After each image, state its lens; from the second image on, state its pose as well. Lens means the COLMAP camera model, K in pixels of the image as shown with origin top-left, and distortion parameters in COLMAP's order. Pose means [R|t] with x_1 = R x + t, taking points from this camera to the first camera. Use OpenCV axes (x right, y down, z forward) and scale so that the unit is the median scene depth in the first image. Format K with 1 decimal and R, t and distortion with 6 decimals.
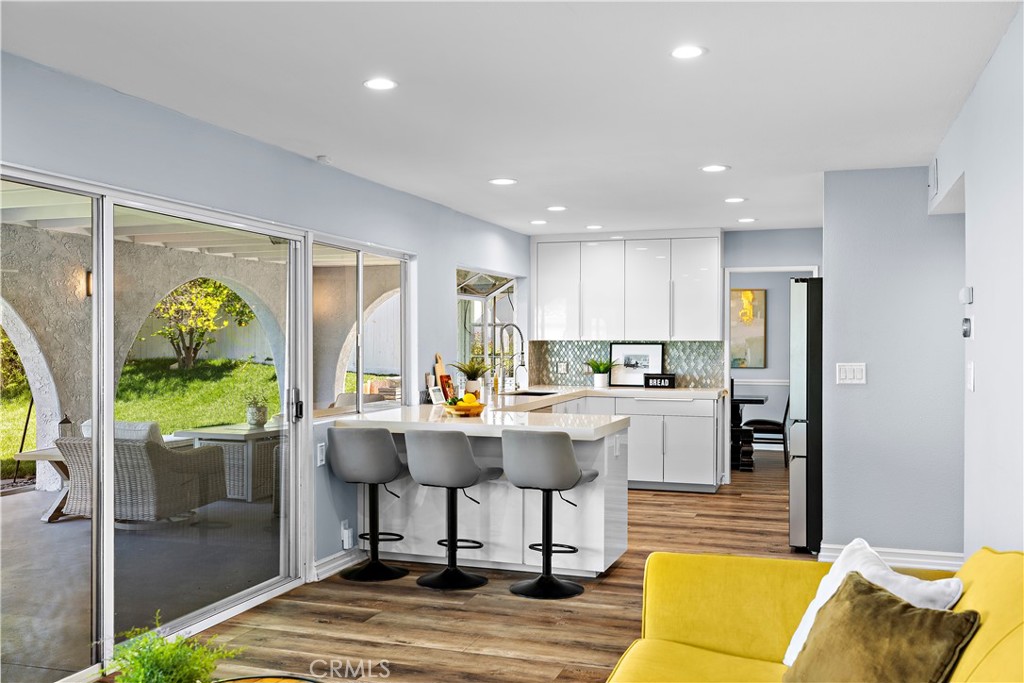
lens RADIAL K [[937.5, 0, 512.0], [0, 937.5, 341.5], [0, 0, 1]] dist [-0.093577, -0.001004]
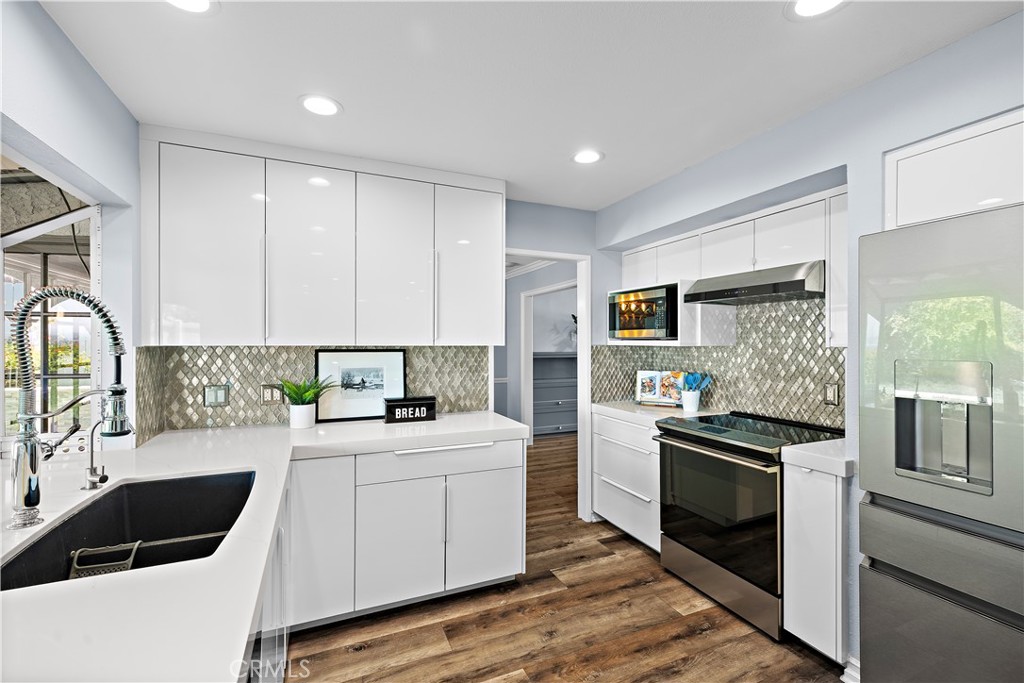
lens RADIAL K [[434.1, 0, 513.8], [0, 434.1, 343.8], [0, 0, 1]] dist [-0.003348, 0.000024]
pose [[0.737903, 0.000631, 0.674906, 0.011496], [0.002251, 0.999992, -0.003396, -0.001000], [-0.674903, 0.004026, 0.737896, 0.714642]]
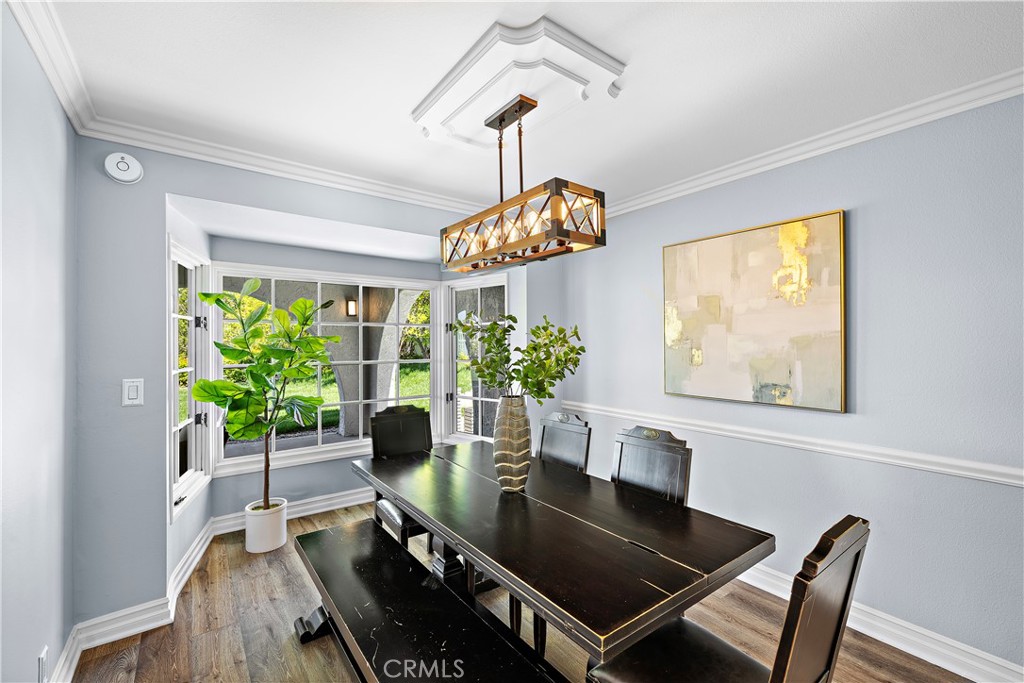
lens RADIAL K [[434.1, 0, 513.8], [0, 434.1, 343.8], [0, 0, 1]] dist [-0.003348, 0.000024]
pose [[0.822845, -0.003519, -0.568255, 0.335904], [0.001651, 0.999991, -0.003801, 0.000459], [0.568264, 0.002189, 0.822844, 0.994889]]
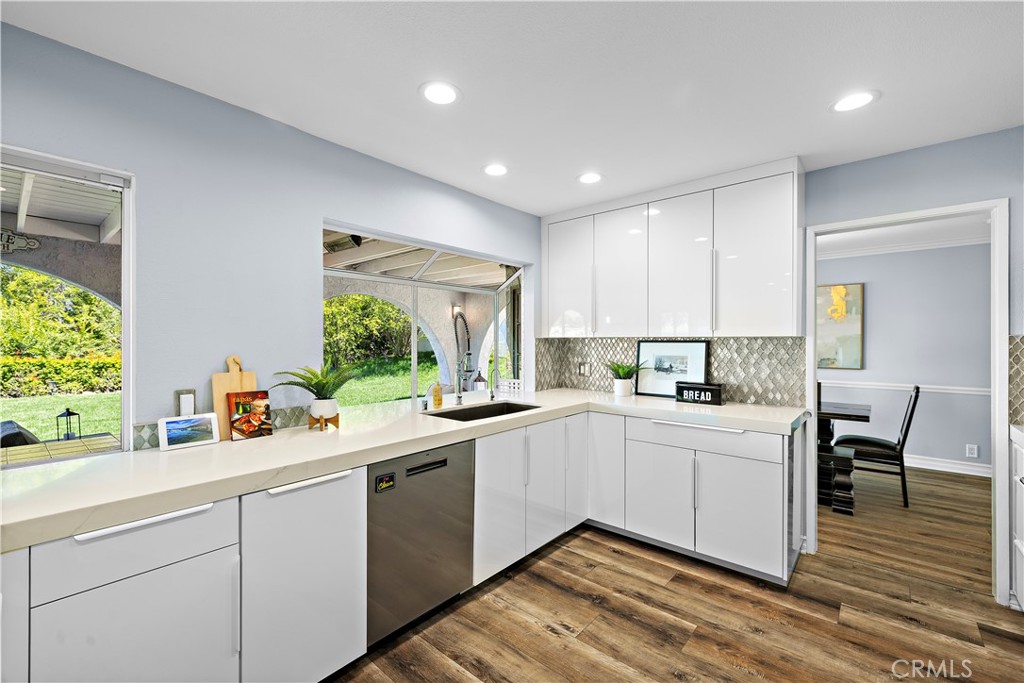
lens RADIAL K [[434.1, 0, 513.8], [0, 434.1, 343.8], [0, 0, 1]] dist [-0.003348, 0.000024]
pose [[0.928801, 0.001532, -0.370575, 0.144862], [-0.000525, 0.999996, 0.002818, 0.003432], [0.370577, -0.002423, 0.928798, 0.619343]]
